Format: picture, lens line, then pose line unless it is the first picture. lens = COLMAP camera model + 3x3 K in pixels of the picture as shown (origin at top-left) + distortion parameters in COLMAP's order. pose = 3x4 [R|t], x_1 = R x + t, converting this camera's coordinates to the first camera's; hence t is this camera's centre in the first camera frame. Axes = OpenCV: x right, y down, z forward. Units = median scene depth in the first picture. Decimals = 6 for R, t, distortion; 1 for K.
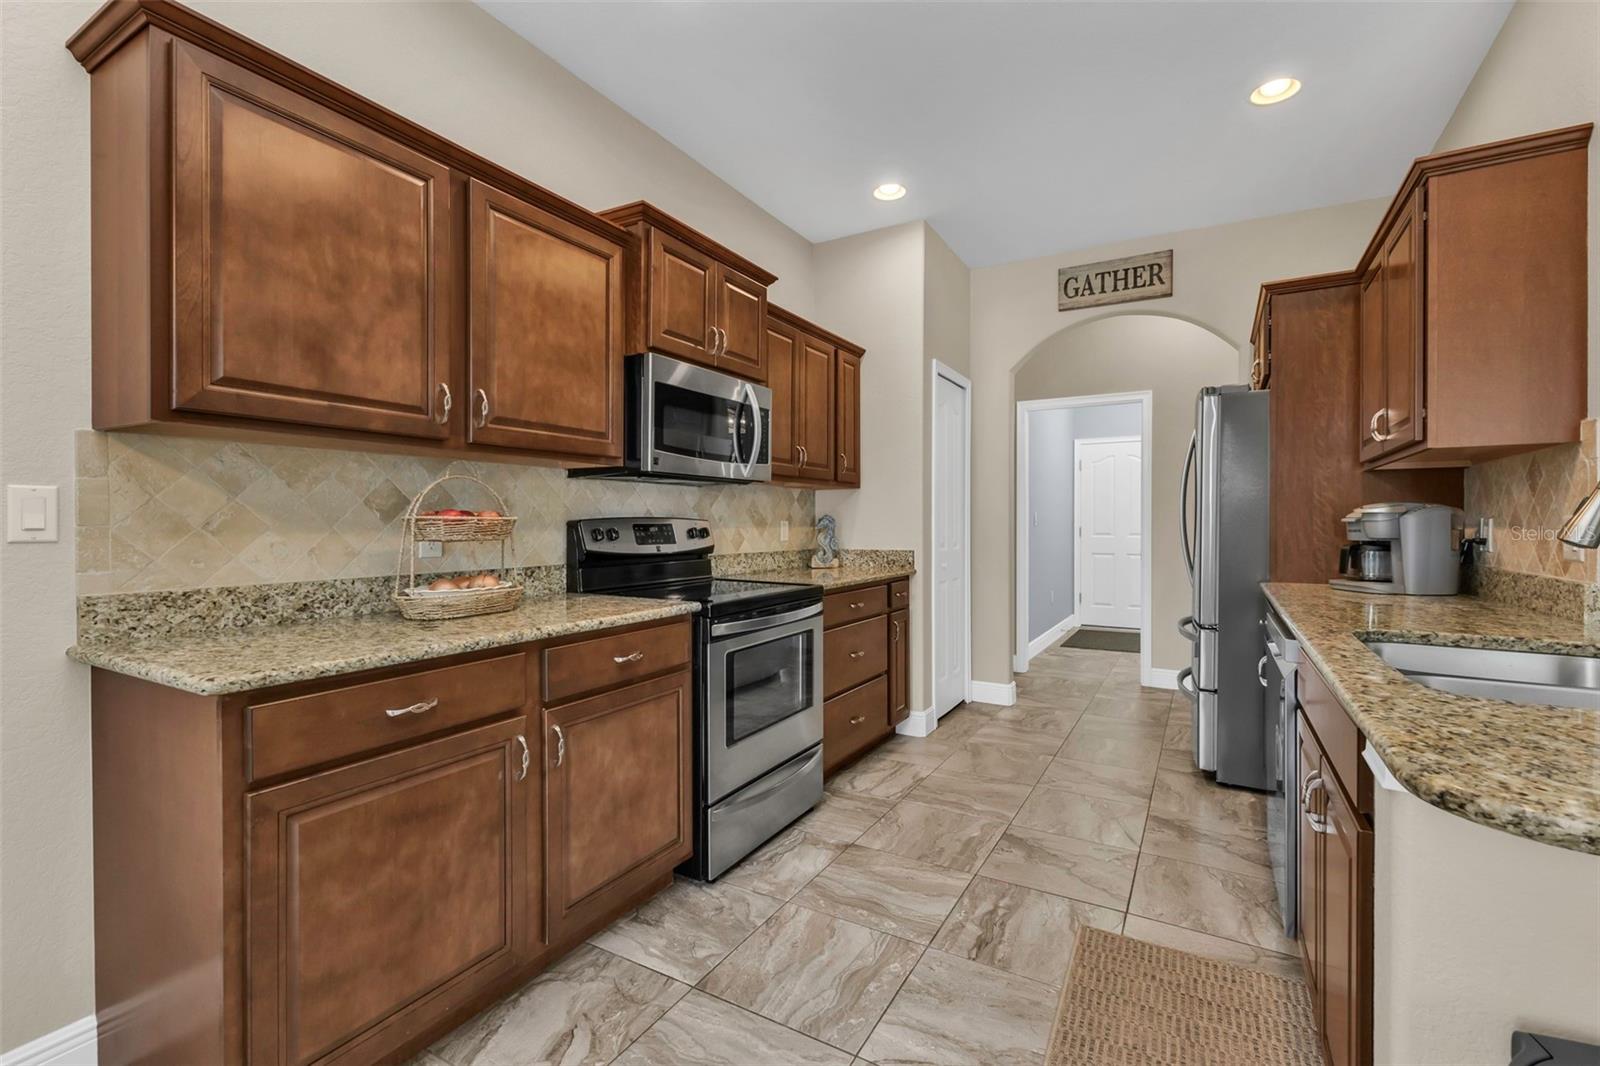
lens RADIAL K [[685.6, 0, 801.4], [0, 685.6, 525.9], [0, 0, 1]] dist [0.011337, -0.001074]
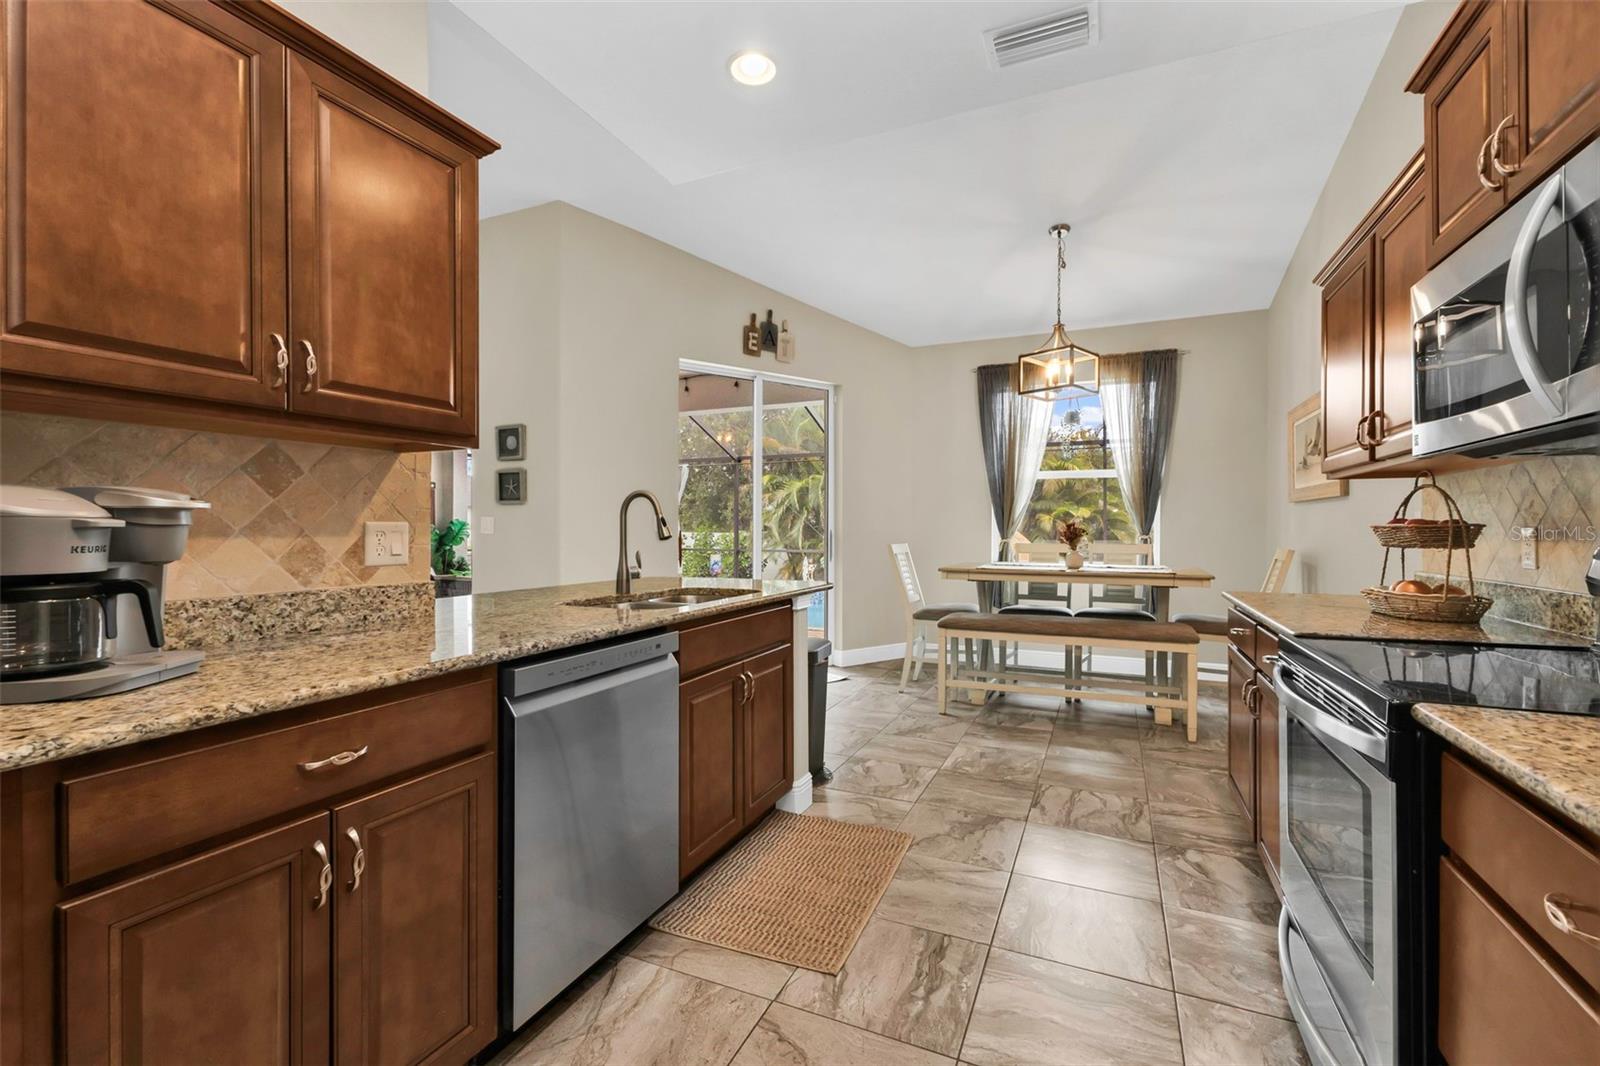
lens RADIAL K [[701.6, 0, 805.4], [0, 701.6, 530.1], [0, 0, 1]] dist [0.007130, -0.001503]
pose [[-0.992583, -0.001114, -0.121565, 0.460116], [-0.002250, 0.999955, 0.009214, -0.009685], [0.121549, 0.009419, -0.992541, 1.573820]]
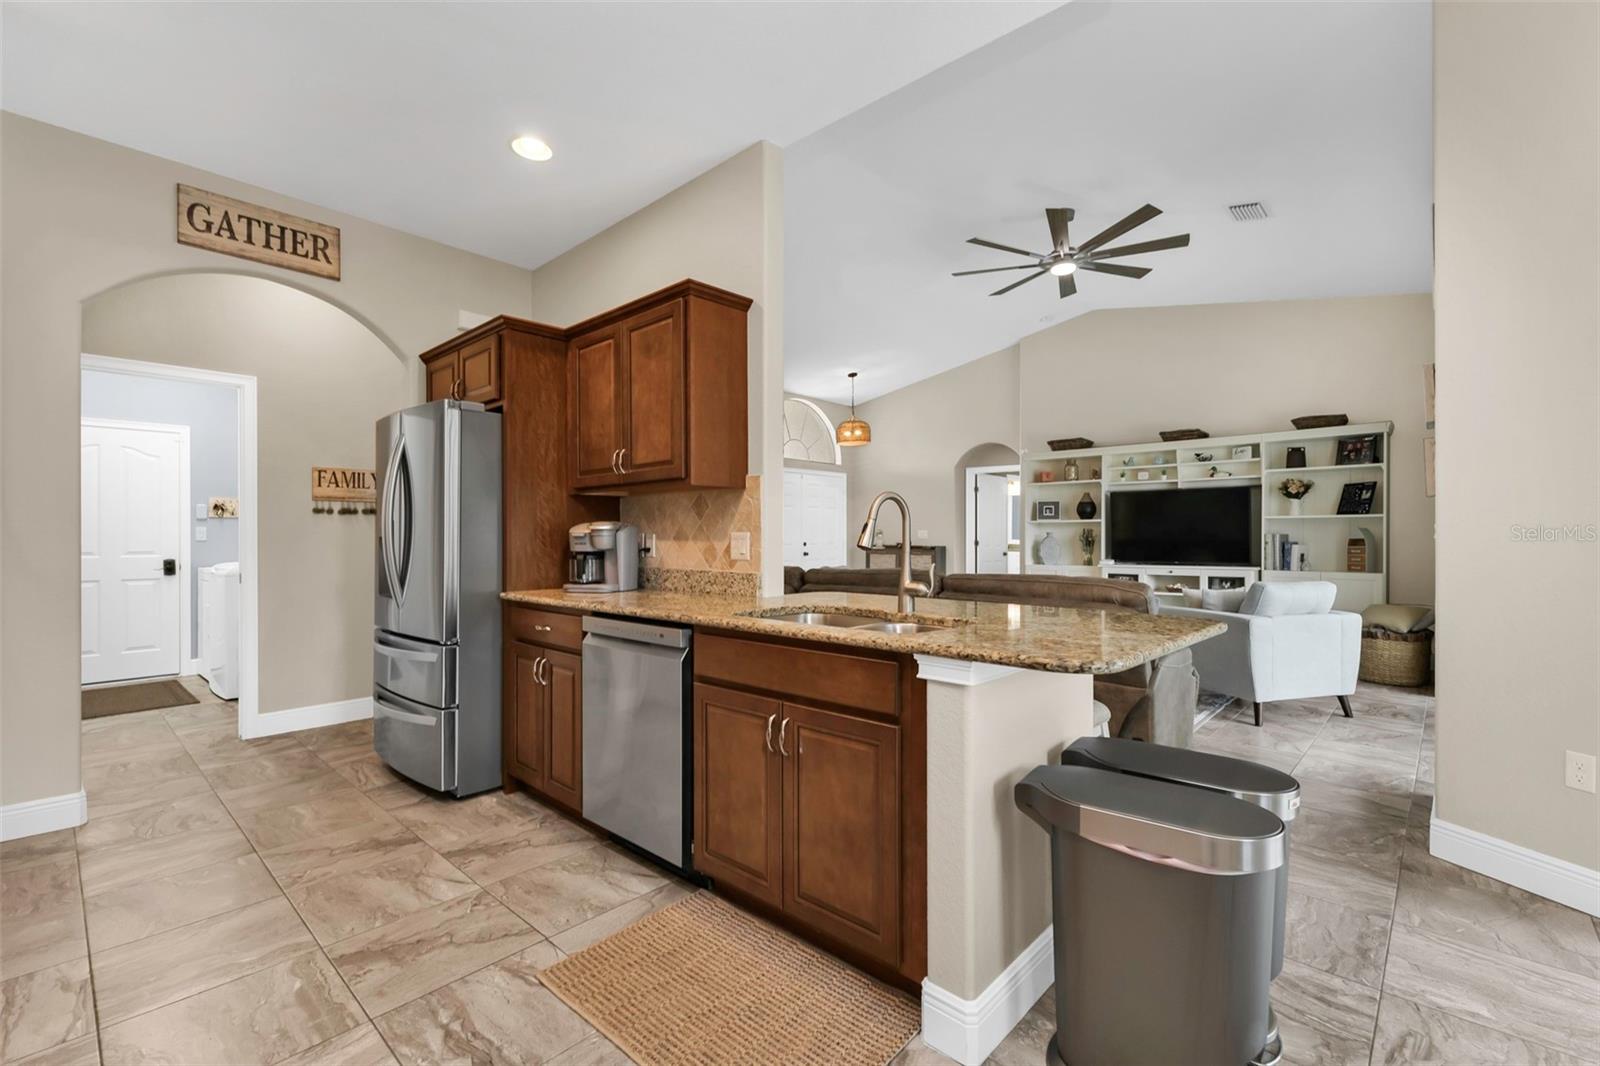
lens RADIAL K [[701.6, 0, 804.1], [0, 701.6, 535.8], [0, 0, 1]] dist [0.007130, -0.001503]
pose [[0.212051, -0.001243, 0.977258, -0.361100], [0.006994, 0.999976, -0.000246, -0.003611], [-0.977233, 0.006887, 0.212055, 0.369189]]
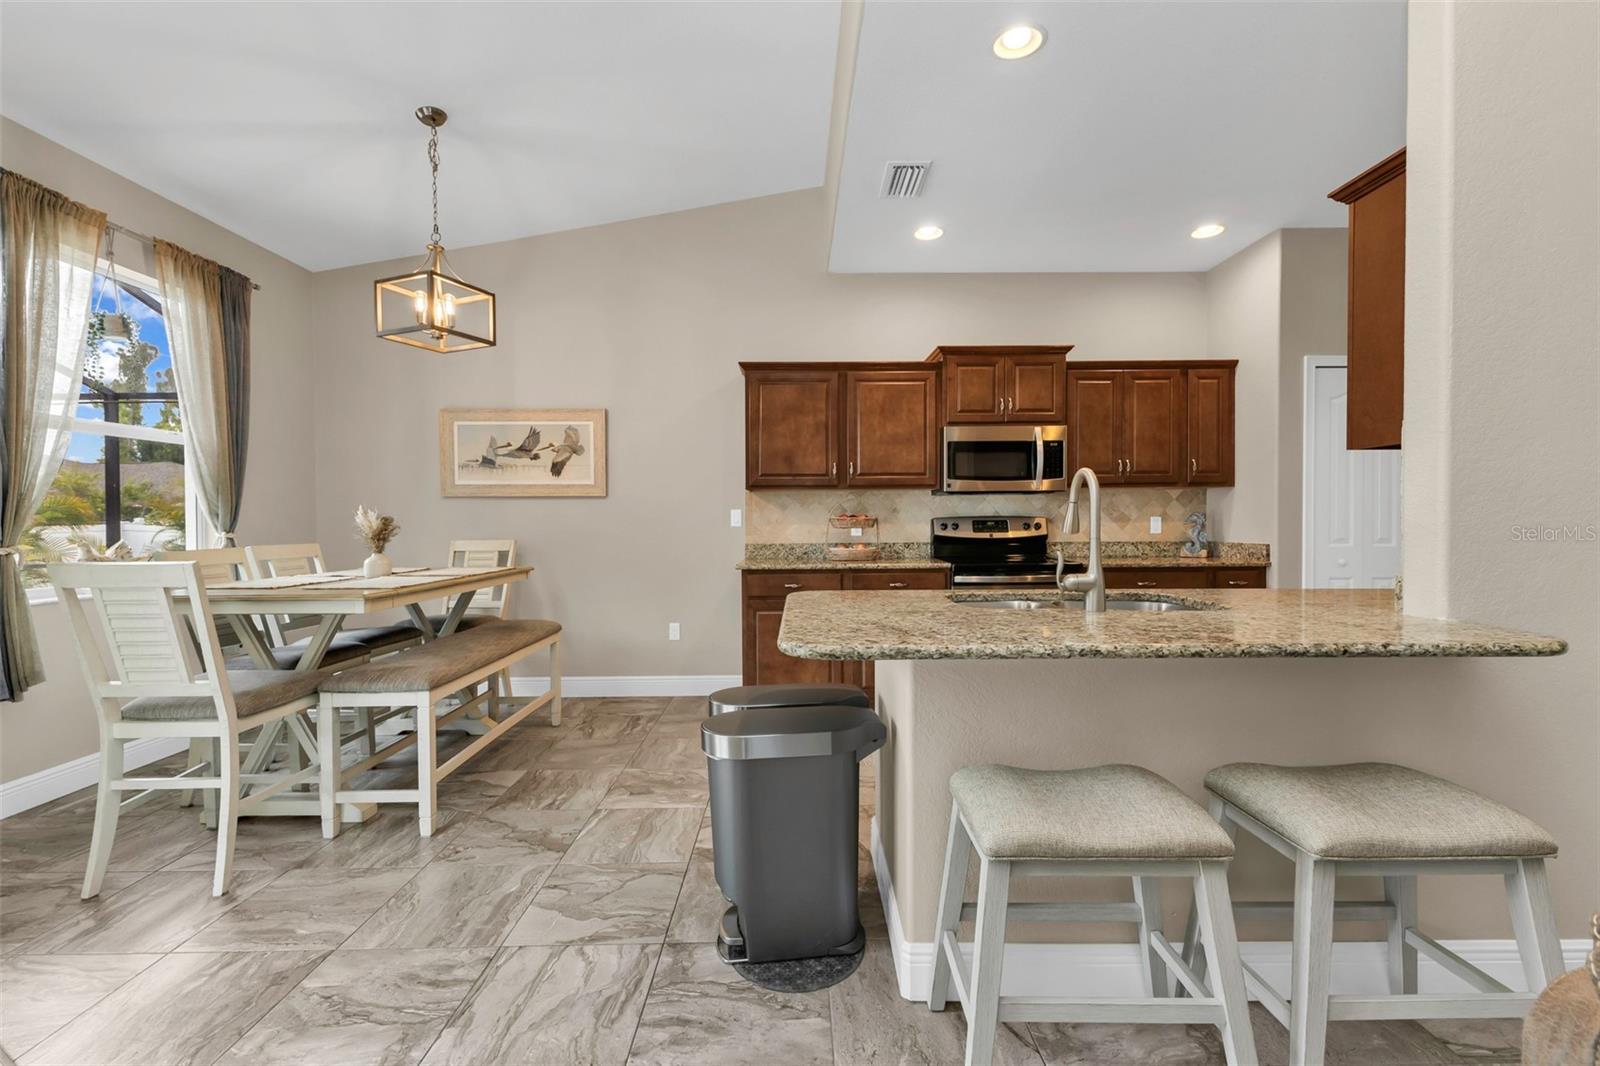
lens RADIAL K [[685.6, 0, 806.6], [0, 685.6, 523.6], [0, 0, 1]] dist [0.011337, -0.001074]
pose [[0.522361, 0.000533, -0.852724, 1.097895], [0.001748, 0.999997, 0.001695, 0.002392], [0.852722, -0.002376, 0.522359, -0.255670]]
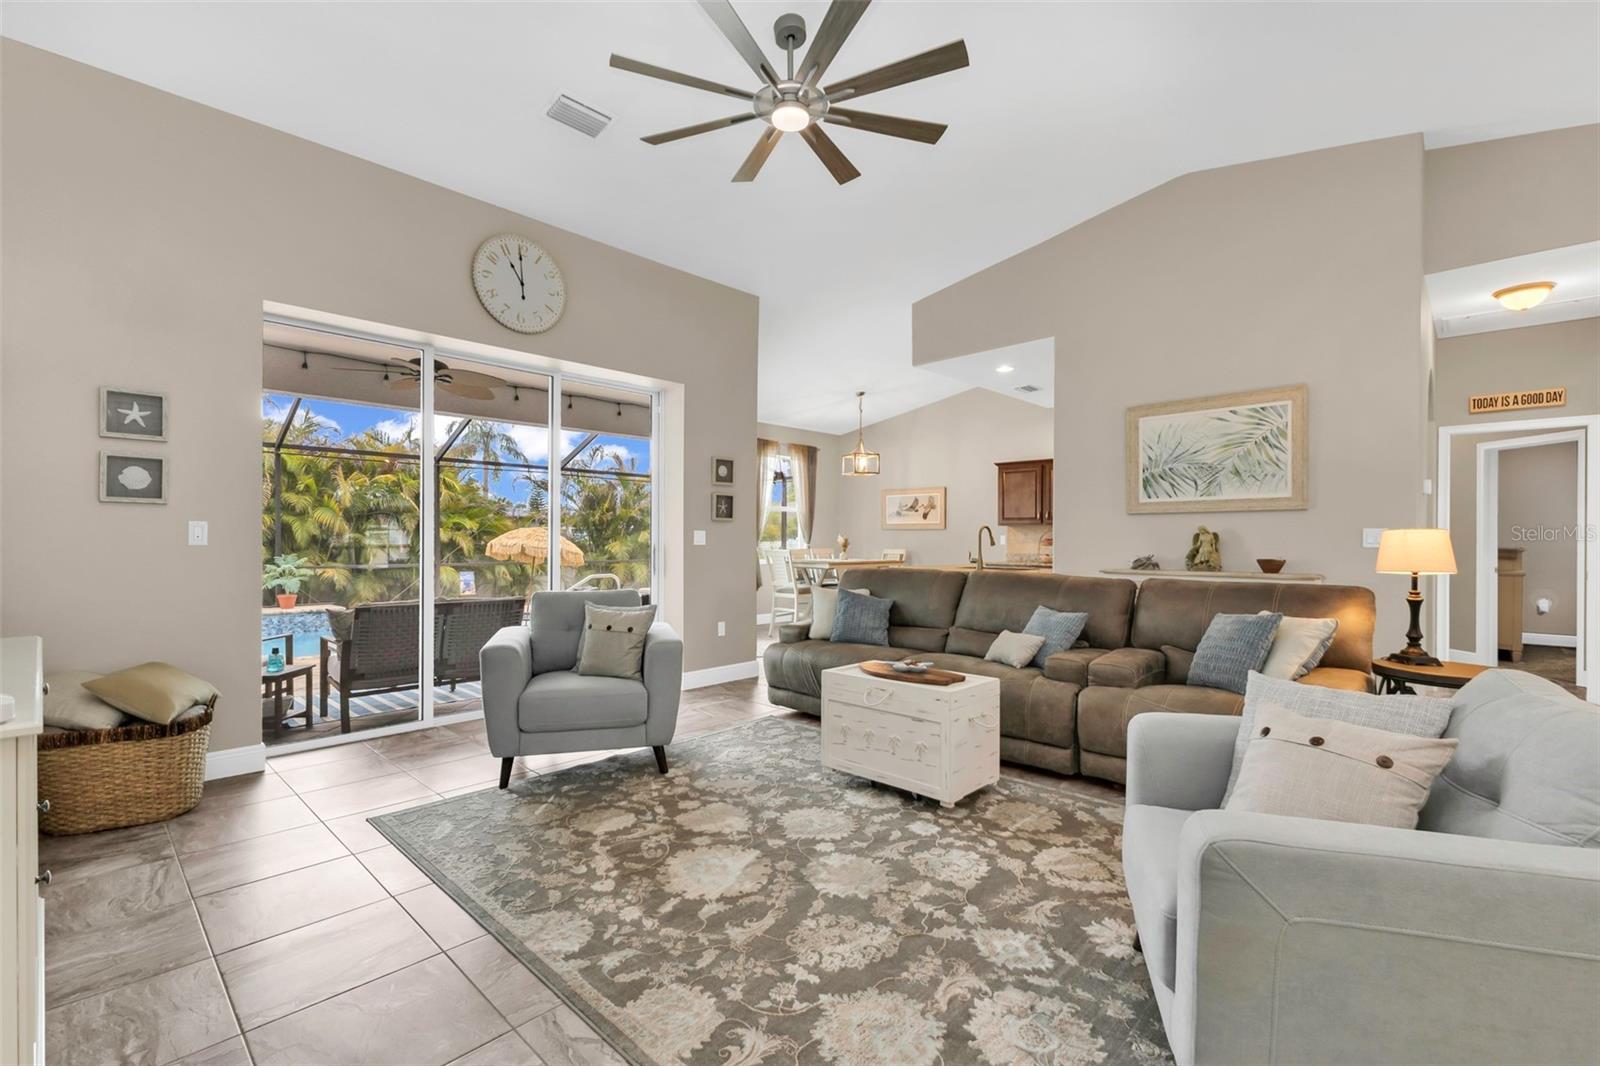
lens RADIAL K [[701.6, 0, 799.3], [0, 701.6, 543.8], [0, 0, 1]] dist [0.007130, -0.001503]
pose [[-0.231148, 0.002776, -0.972915, 3.270155], [-0.010621, 0.999929, 0.005376, 0.000632], [0.972861, 0.011576, -0.231102, 0.381829]]
